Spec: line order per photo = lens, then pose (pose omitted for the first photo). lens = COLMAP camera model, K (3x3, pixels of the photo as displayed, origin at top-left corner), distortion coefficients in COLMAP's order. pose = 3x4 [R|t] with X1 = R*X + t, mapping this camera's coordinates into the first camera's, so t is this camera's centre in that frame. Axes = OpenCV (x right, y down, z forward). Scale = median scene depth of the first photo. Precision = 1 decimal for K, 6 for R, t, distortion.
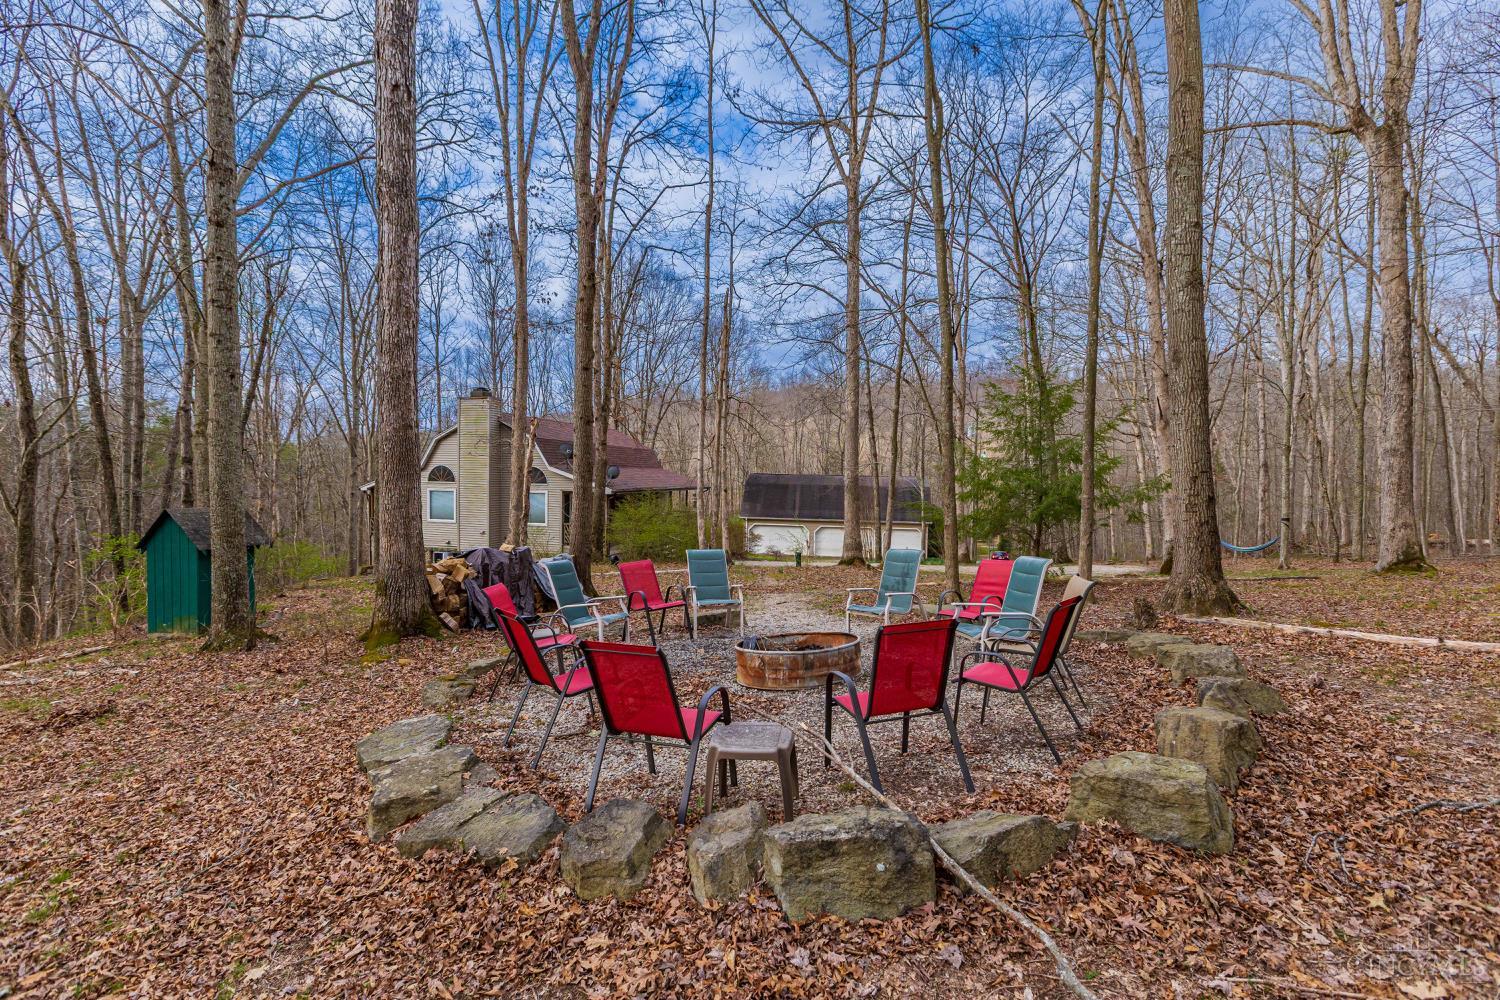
lens RADIAL K [[679.0, 0, 747.5], [0, 679.0, 494.9], [0, 0, 1]] dist [0.008951, -0.000626]
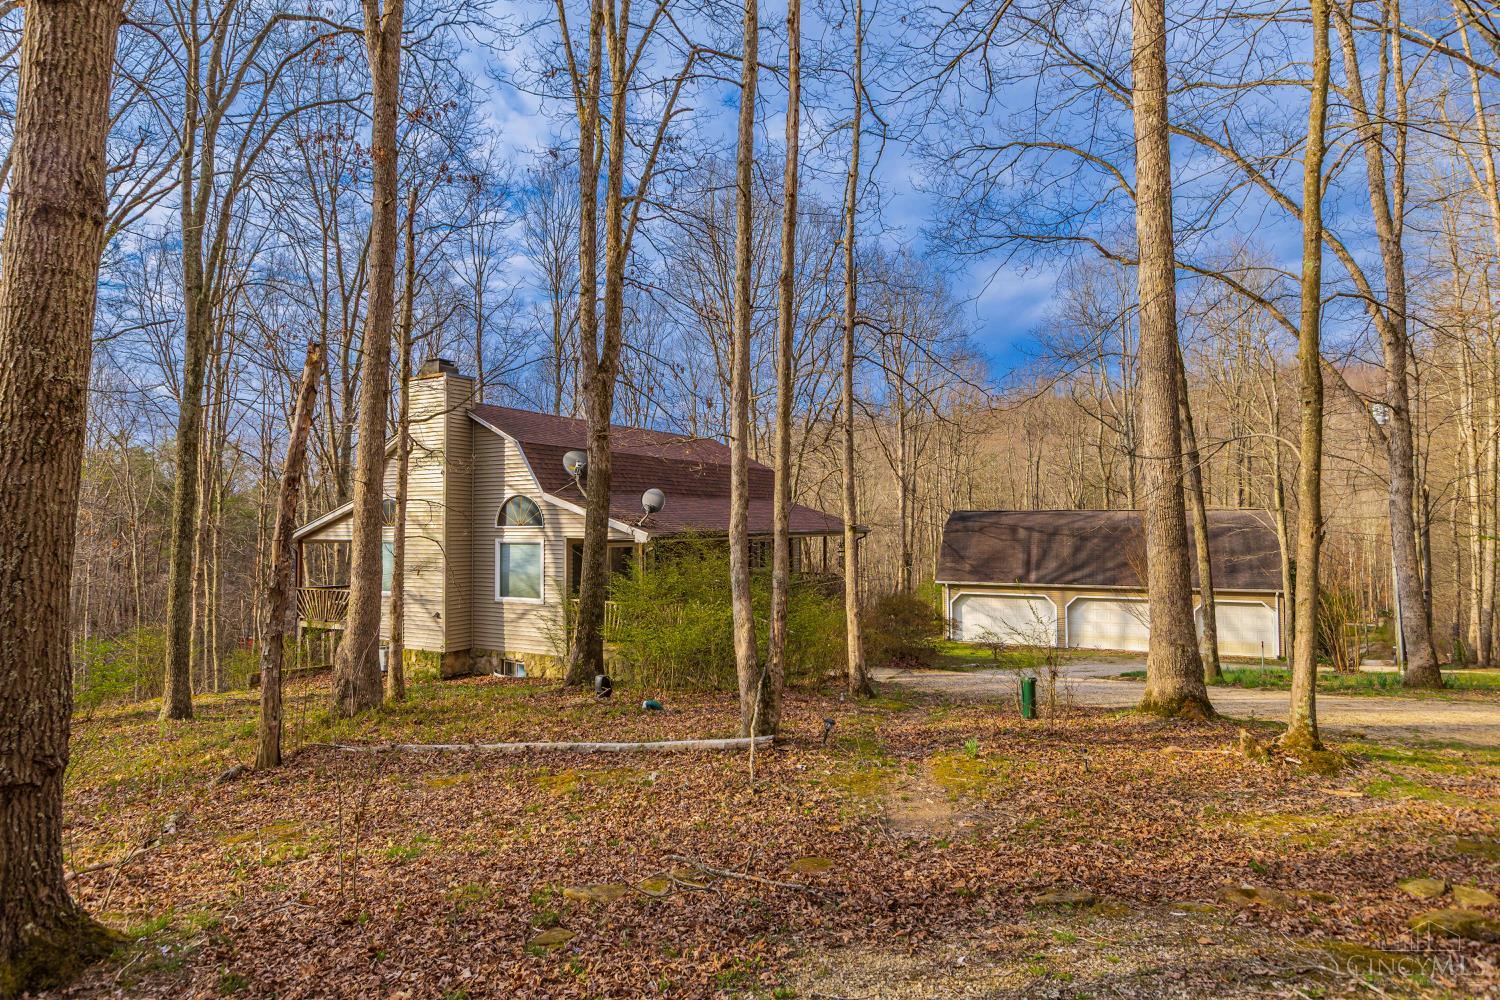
lens RADIAL K [[863.1, 0, 746.3], [0, 863.1, 497.7], [0, 0, 1]] dist [-0.001861, 0.001680]
pose [[0.968542, -0.026163, -0.247471, 0.030466], [0.011355, 0.998068, -0.061080, 0.004995], [0.248591, 0.056348, 0.966968, 0.360531]]
